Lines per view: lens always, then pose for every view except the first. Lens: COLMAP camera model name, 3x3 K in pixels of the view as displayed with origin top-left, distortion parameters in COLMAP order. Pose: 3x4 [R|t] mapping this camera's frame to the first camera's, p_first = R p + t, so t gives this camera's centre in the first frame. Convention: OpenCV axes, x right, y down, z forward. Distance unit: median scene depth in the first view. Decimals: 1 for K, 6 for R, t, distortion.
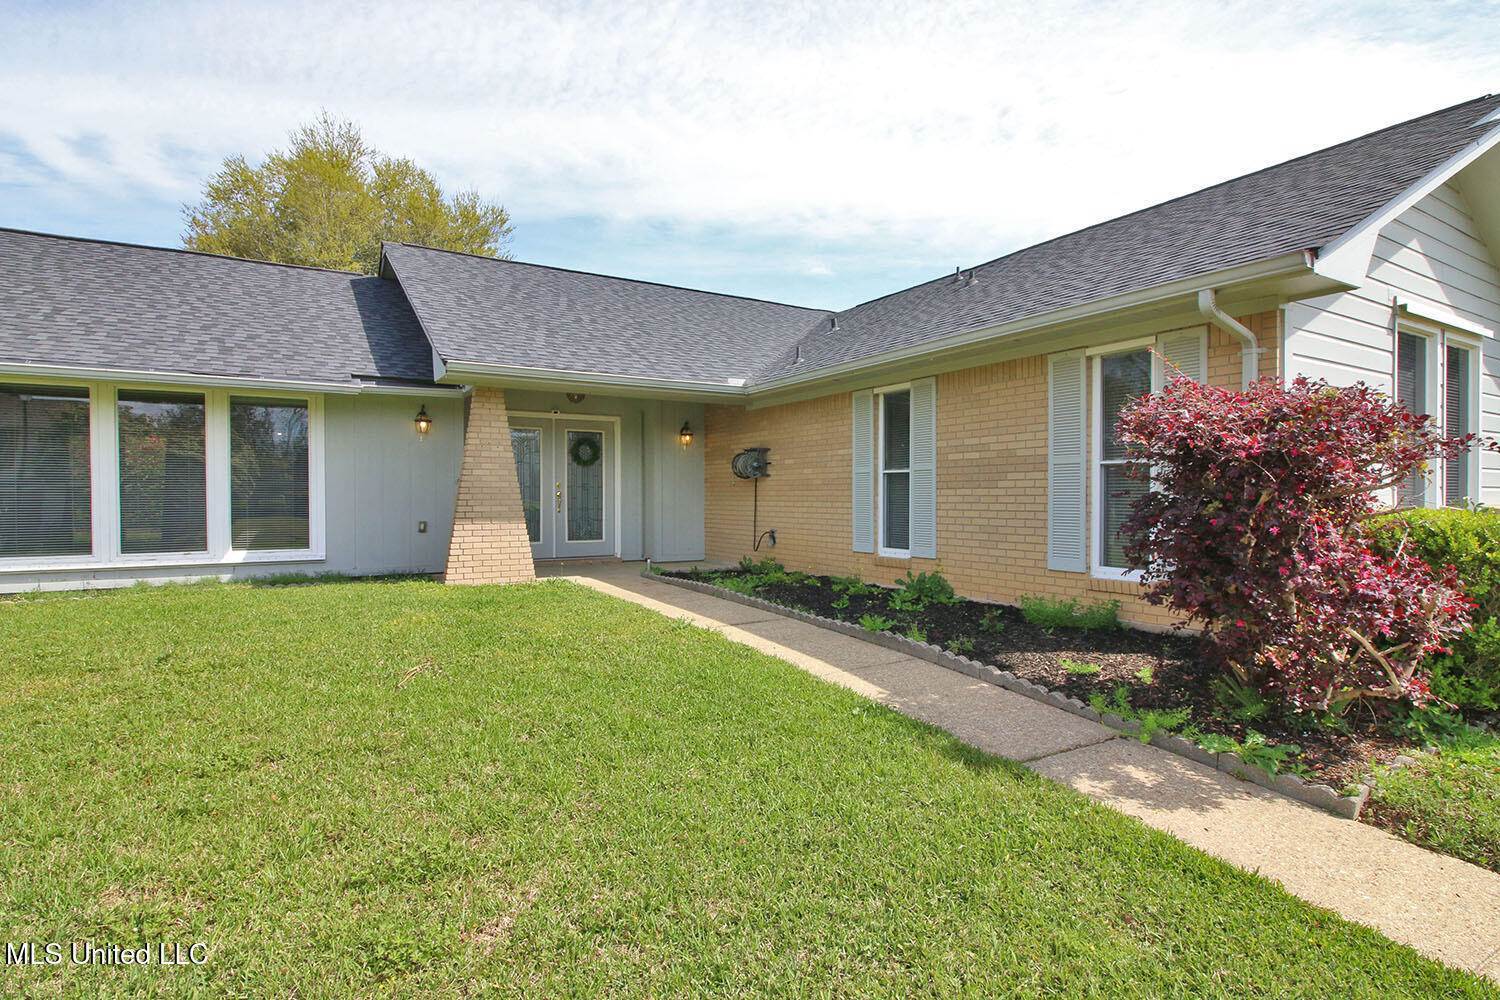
lens RADIAL K [[740.5, 0, 750.0], [0, 740.5, 500.0], [0, 0, 1]] dist [0.000424, 0.000035]
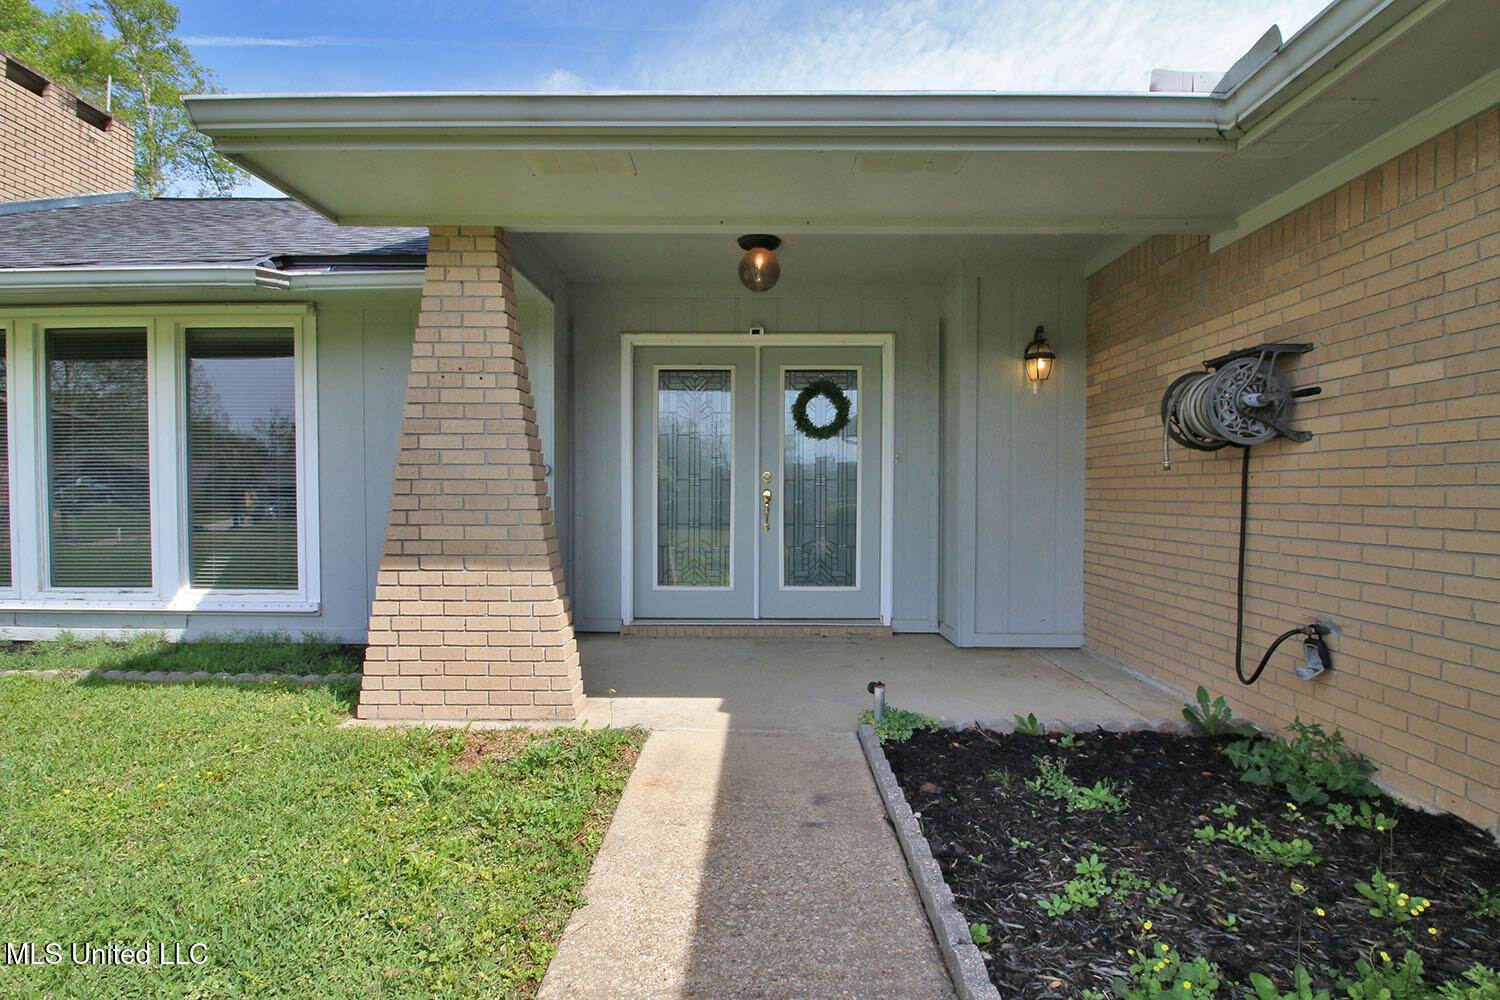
lens RADIAL K [[698.3, 0, 750.4], [0, 698.3, 507.2], [0, 0, 1]] dist [-0.001371, -0.011343]
pose [[0.853209, 0.013128, -0.521405, -0.020929], [-0.005538, 0.999855, 0.016113, -0.008729], [0.521541, -0.010860, 0.853157, 0.728378]]
